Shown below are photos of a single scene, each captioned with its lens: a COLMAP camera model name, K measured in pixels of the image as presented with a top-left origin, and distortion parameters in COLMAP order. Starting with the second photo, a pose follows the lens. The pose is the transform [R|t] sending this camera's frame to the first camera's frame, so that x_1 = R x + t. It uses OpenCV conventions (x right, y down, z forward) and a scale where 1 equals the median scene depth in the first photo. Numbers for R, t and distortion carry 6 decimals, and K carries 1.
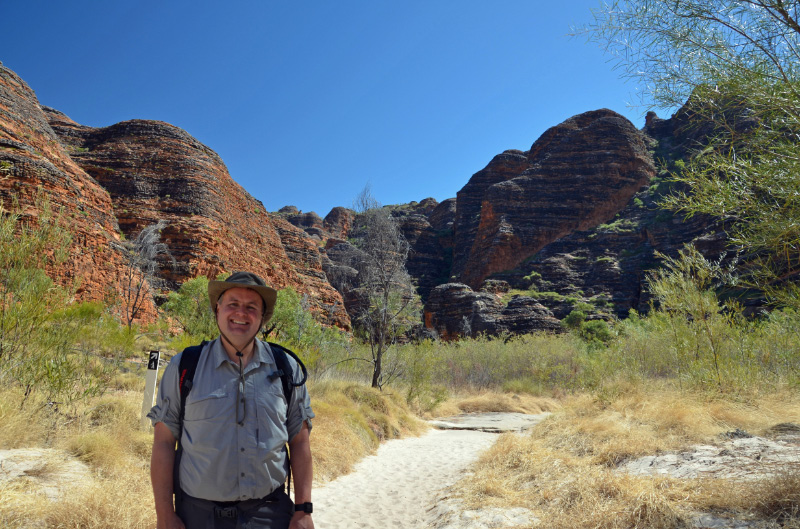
lens RADIAL K [[628.9, 0, 400.5], [0, 628.9, 269.7], [0, 0, 1]] dist [-0.115040, 0.013027]
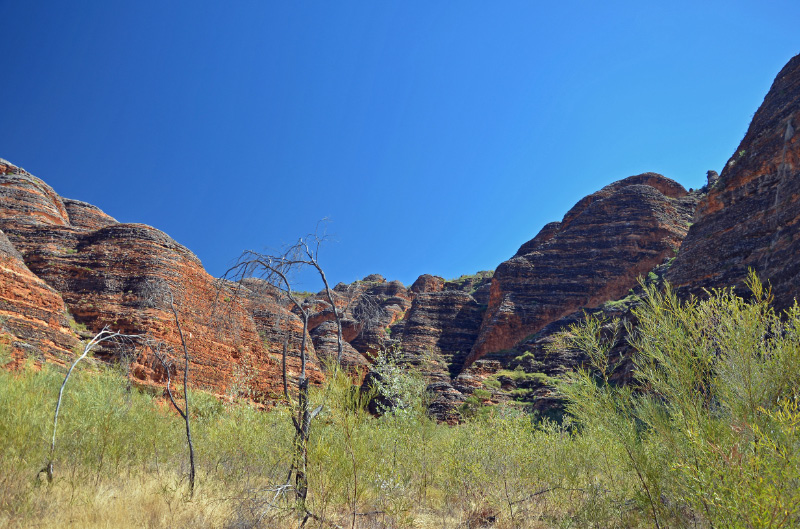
lens RADIAL K [[690.0, 0, 400.3], [0, 690.0, 265.0], [0, 0, 1]] dist [-0.068372, 0.012344]
pose [[0.979132, -0.021280, -0.202106, 0.226398], [0.000426, 0.994715, -0.102671, -0.020460], [0.203223, 0.100443, 0.973967, -0.099683]]
